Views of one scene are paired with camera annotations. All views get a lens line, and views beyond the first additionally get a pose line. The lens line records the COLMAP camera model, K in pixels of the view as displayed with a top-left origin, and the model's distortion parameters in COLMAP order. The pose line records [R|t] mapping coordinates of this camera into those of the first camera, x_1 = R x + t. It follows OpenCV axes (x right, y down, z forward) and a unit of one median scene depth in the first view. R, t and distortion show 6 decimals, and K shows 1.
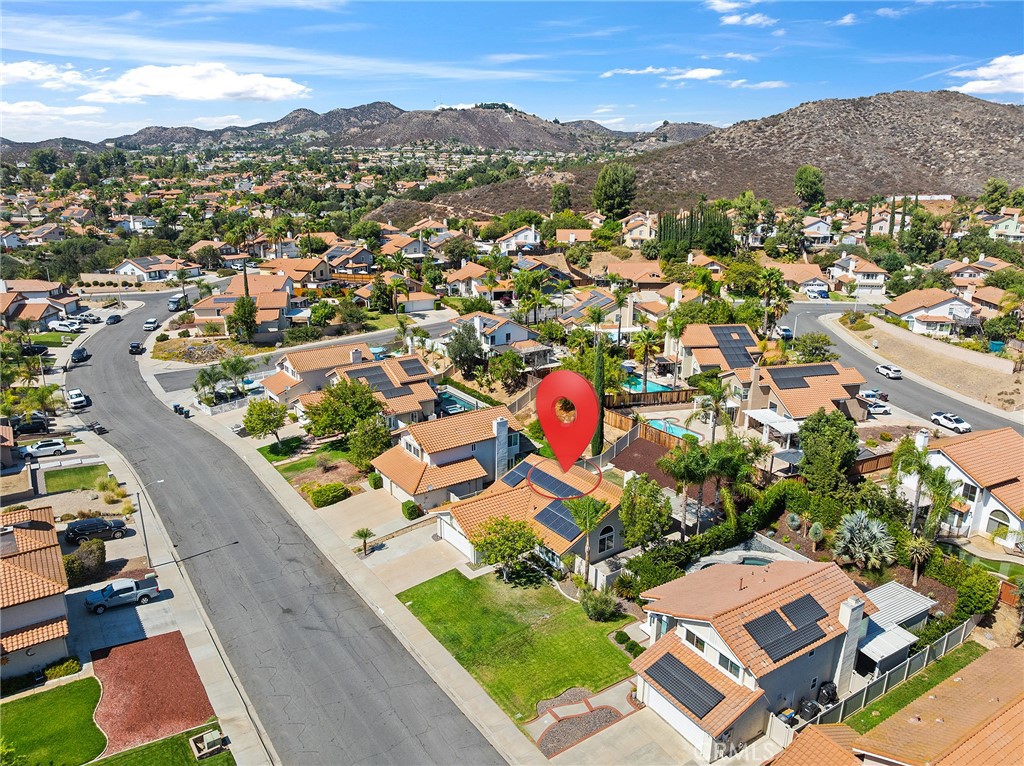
lens RADIAL K [[723.1, 0, 510.2], [0, 723.1, 382.7], [0, 0, 1]] dist [-0.035156, 0.001377]
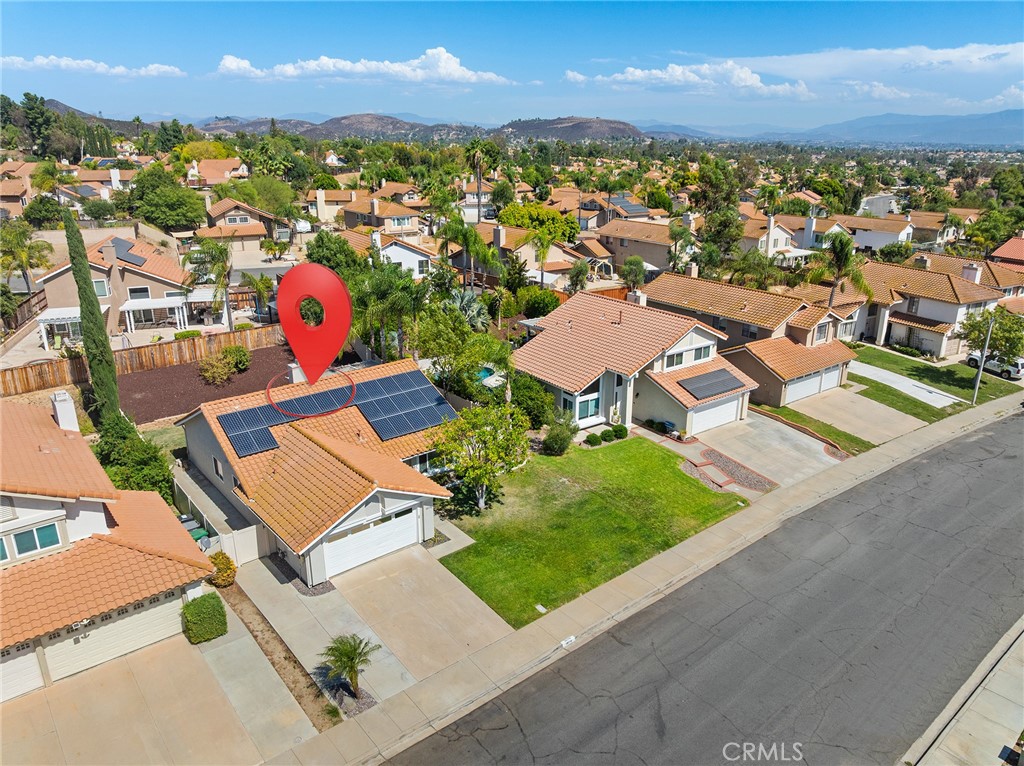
lens RADIAL K [[723.1, 0, 513.3], [0, 723.1, 383.7], [0, 0, 1]] dist [-0.035156, 0.001377]
pose [[-0.087817, -0.325284, 0.941530, -0.119989], [0.276876, 0.899967, 0.336748, -0.007147], [-0.956884, 0.290260, 0.011031, 0.194356]]
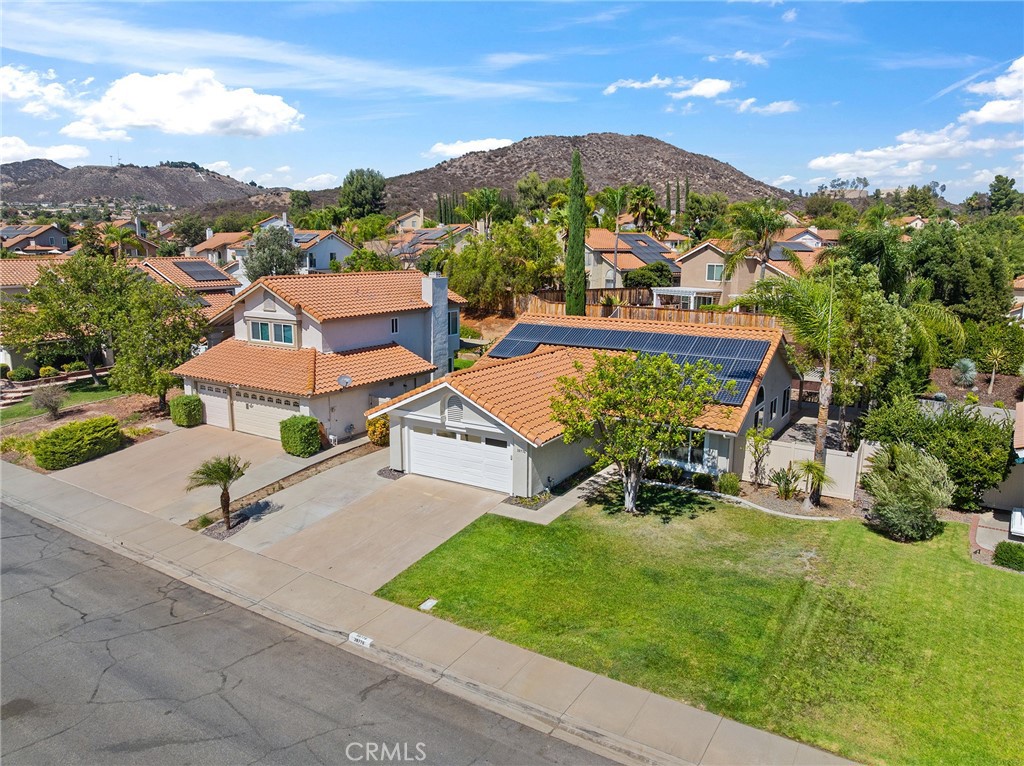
lens RADIAL K [[723.1, 0, 512.7], [0, 723.1, 381.5], [0, 0, 1]] dist [-0.035156, 0.001377]
pose [[0.919512, -0.066354, 0.387422, -0.046204], [0.103313, 0.991792, -0.075338, 0.046659], [-0.379243, 0.109299, 0.918819, 0.133147]]
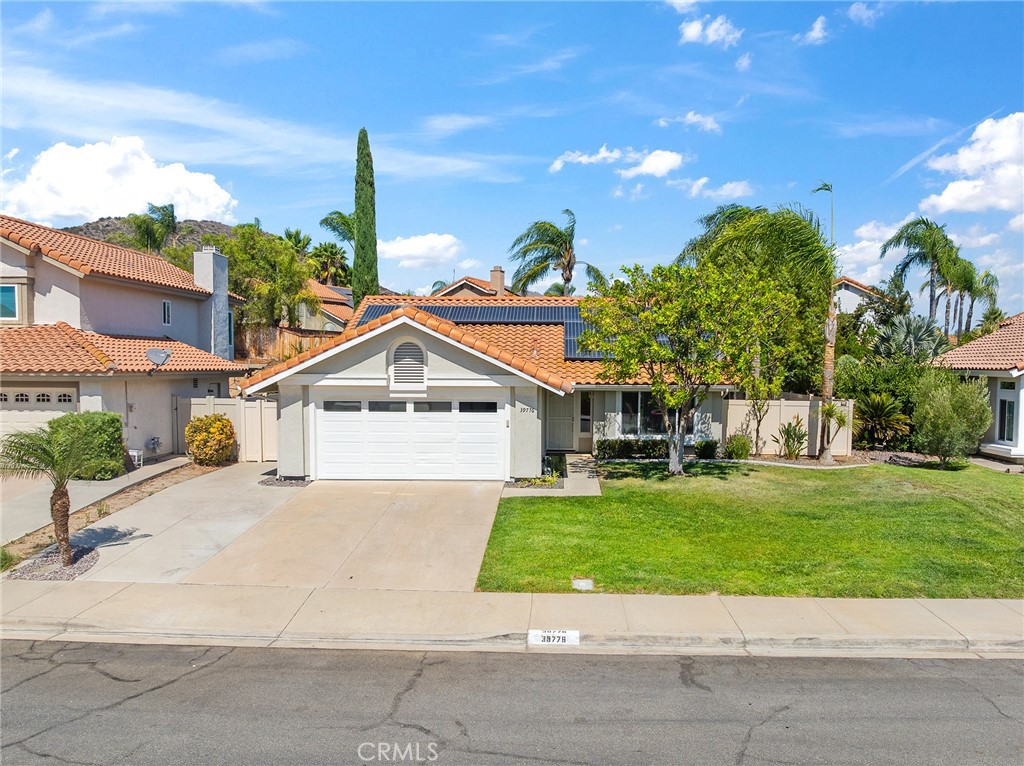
lens RADIAL K [[805.0, 0, 544.4], [0, 805.0, 437.9], [0, 0, 1]] dist [-0.035312, -0.004513]
pose [[0.587788, -0.065534, 0.806356, -0.066289], [0.217748, 0.972748, -0.079669, 0.056702], [-0.779160, 0.222411, 0.586040, 0.174321]]
